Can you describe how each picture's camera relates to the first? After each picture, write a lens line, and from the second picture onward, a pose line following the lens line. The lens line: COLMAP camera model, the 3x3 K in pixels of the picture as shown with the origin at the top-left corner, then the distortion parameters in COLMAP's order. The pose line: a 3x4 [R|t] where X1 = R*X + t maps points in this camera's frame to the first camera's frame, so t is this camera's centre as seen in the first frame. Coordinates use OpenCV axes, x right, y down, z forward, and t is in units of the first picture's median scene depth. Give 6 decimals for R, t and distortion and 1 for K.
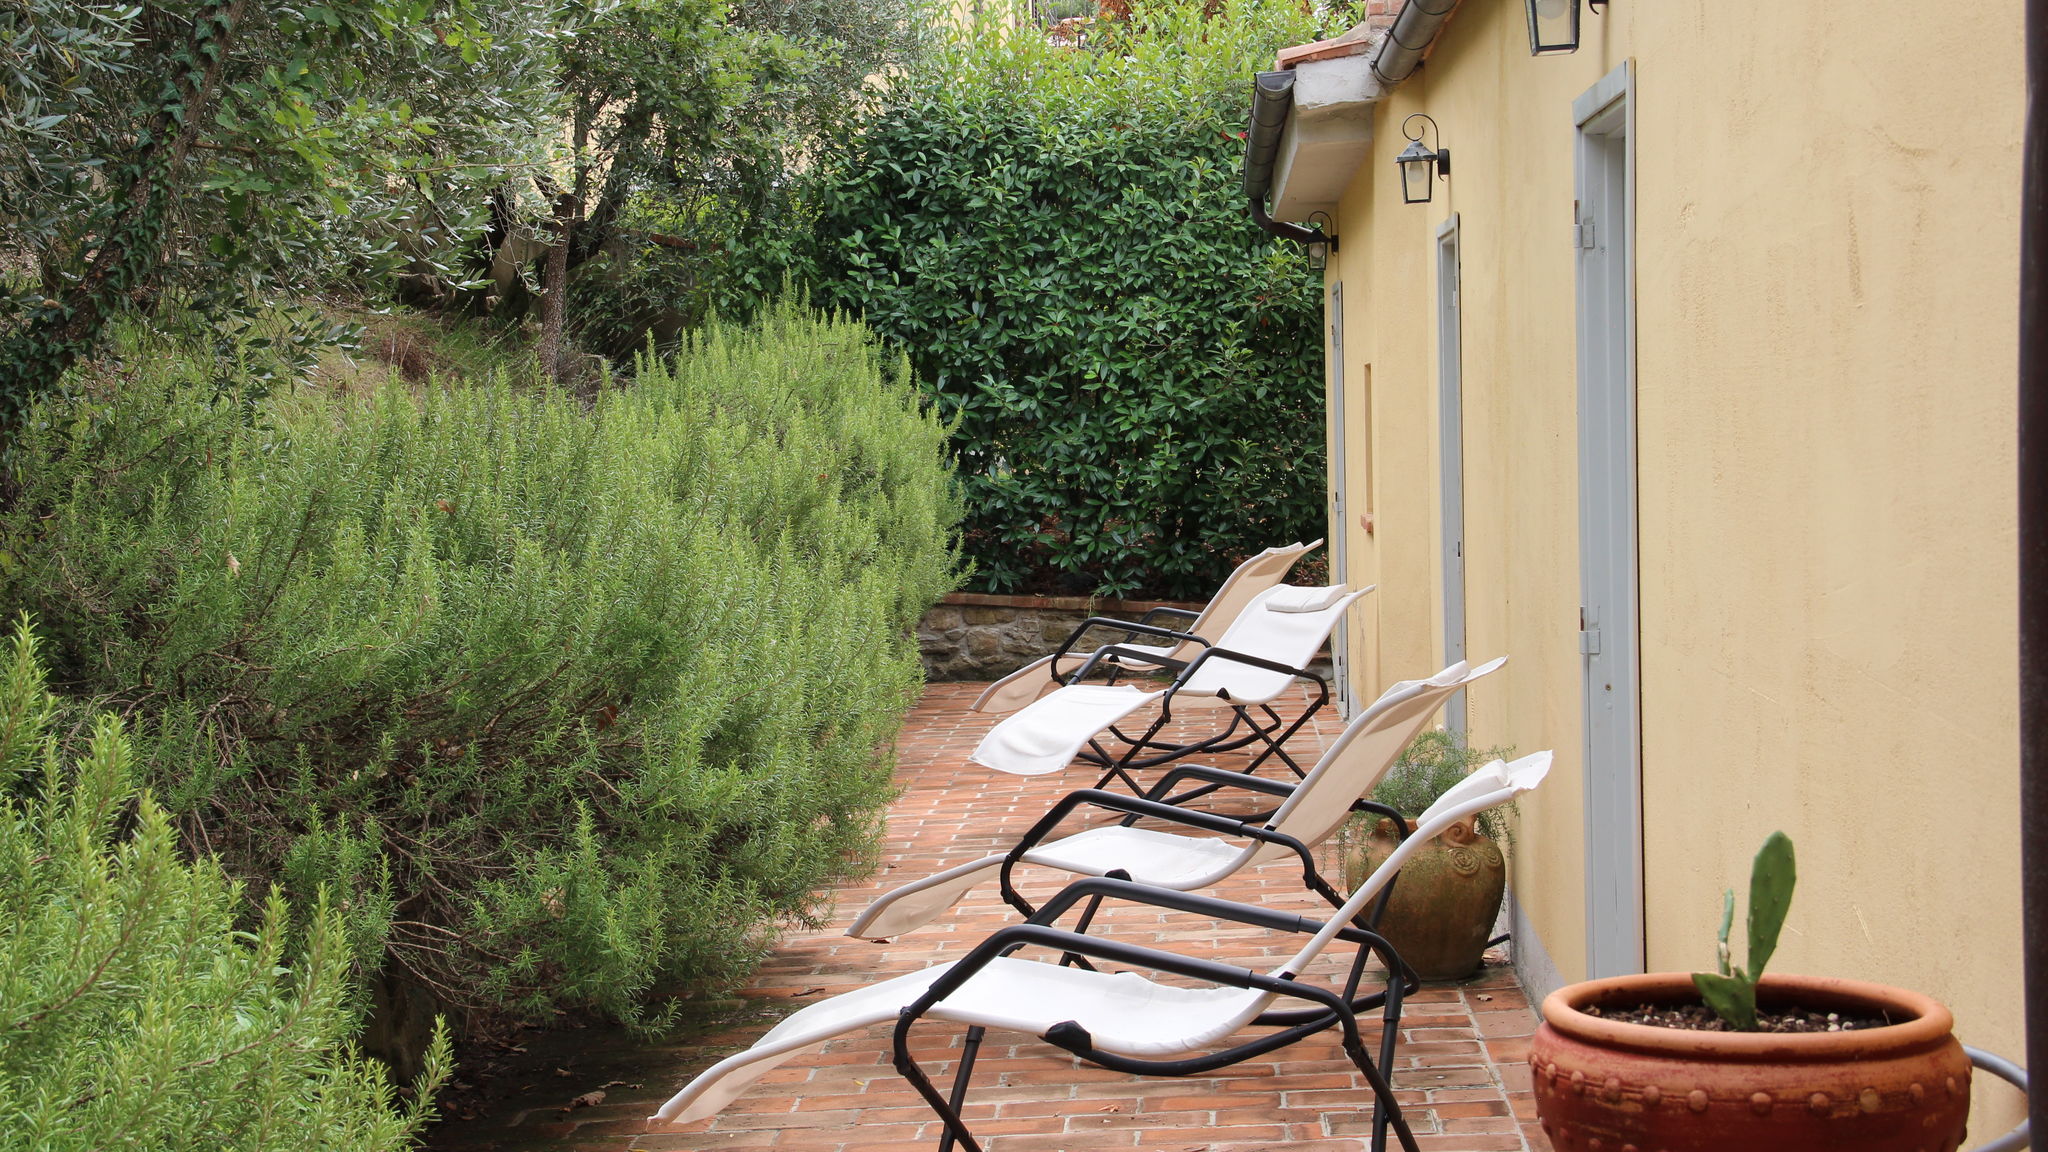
lens RADIAL K [[3283.2, 0, 1024.0], [0, 3283.2, 572.4], [0, 0, 1]] dist [0.209307, 0.000000]
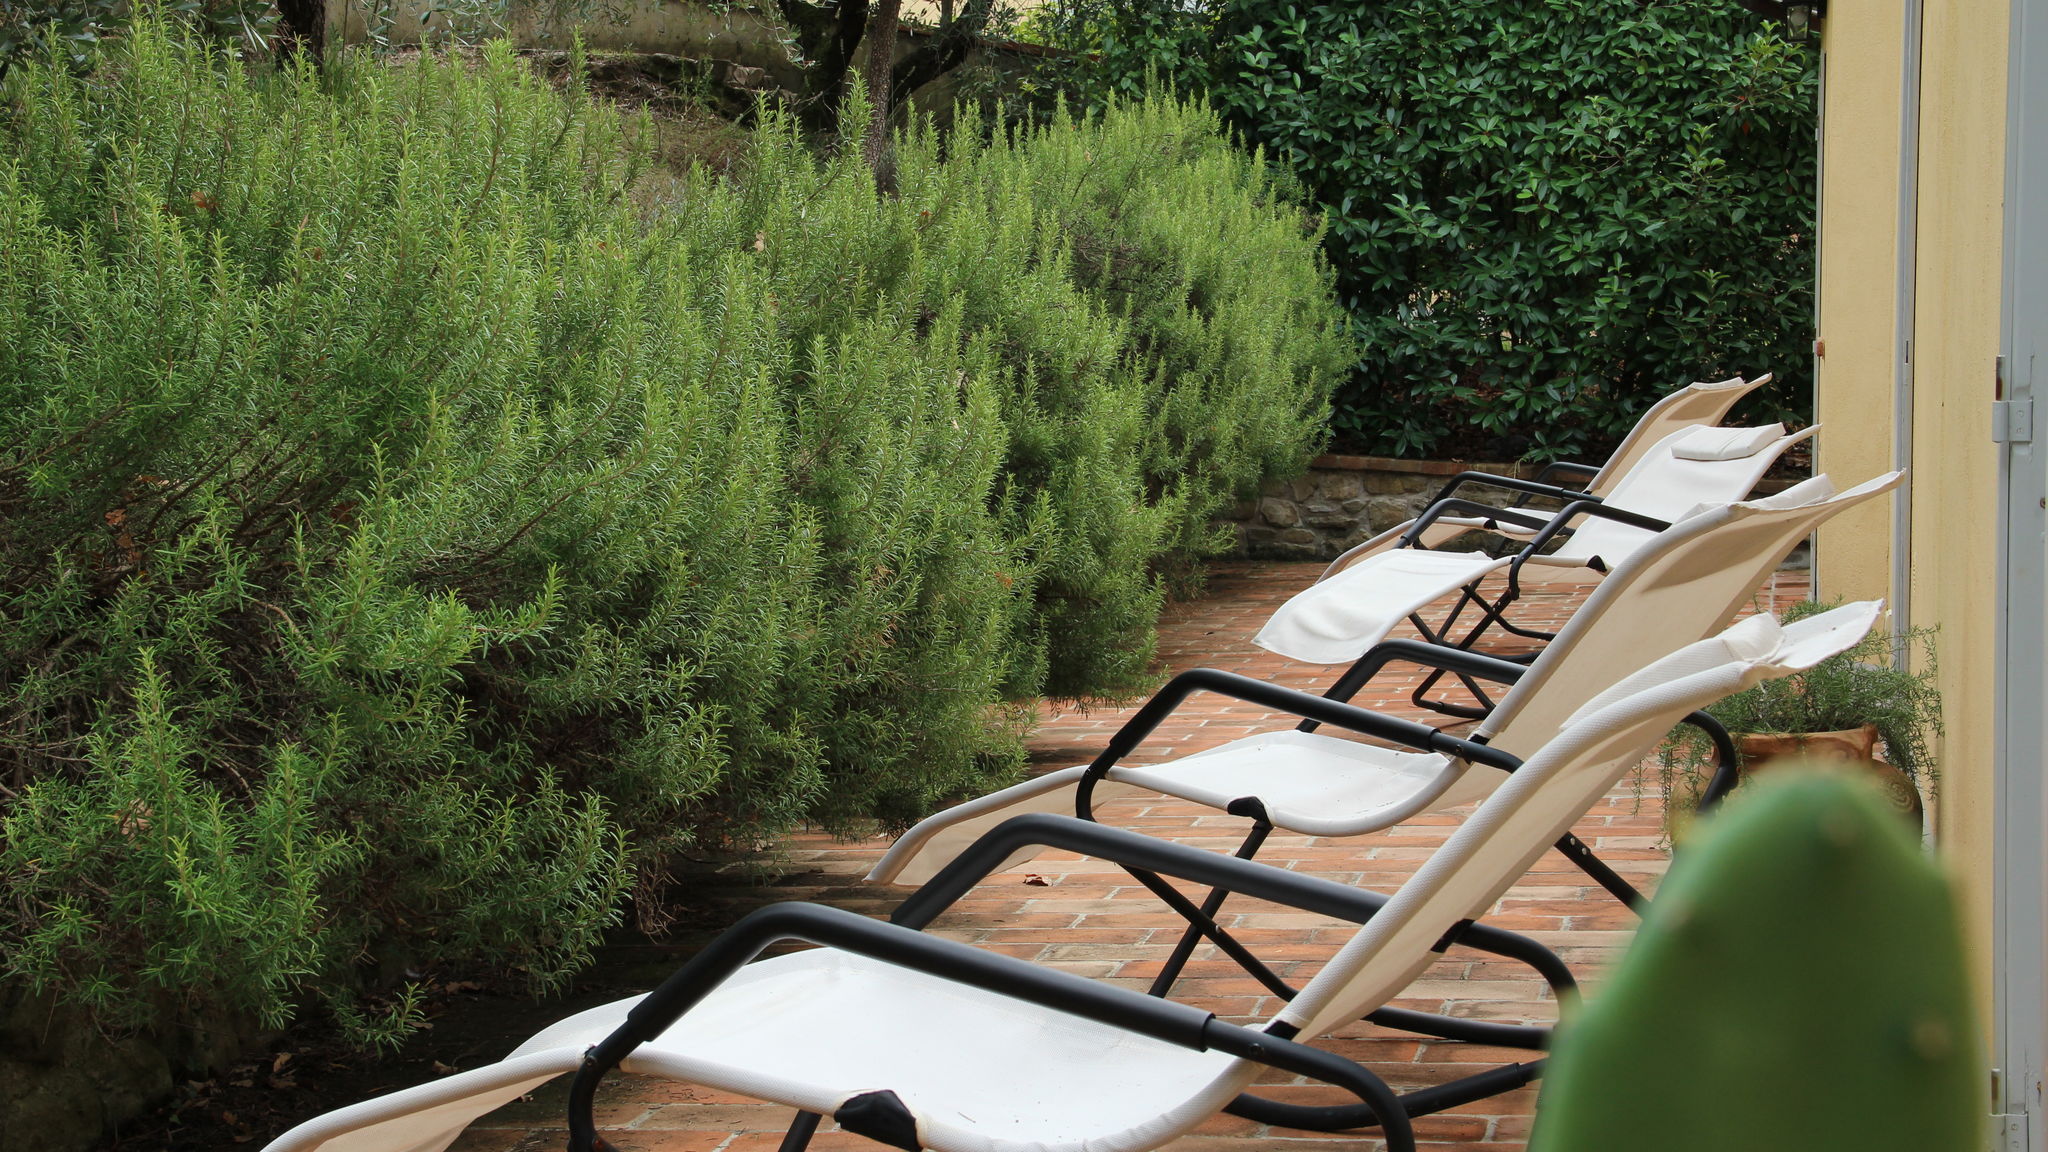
lens RADIAL K [[3283.2, 0, 1022.5], [0, 3283.2, 583.3], [0, 0, 1]] dist [0.209307, 0.000000]
pose [[0.985459, 0.024546, -0.168128, 0.037831], [-0.019119, 0.999245, 0.033821, 0.011989], [0.168831, -0.030115, 0.985185, 0.154748]]
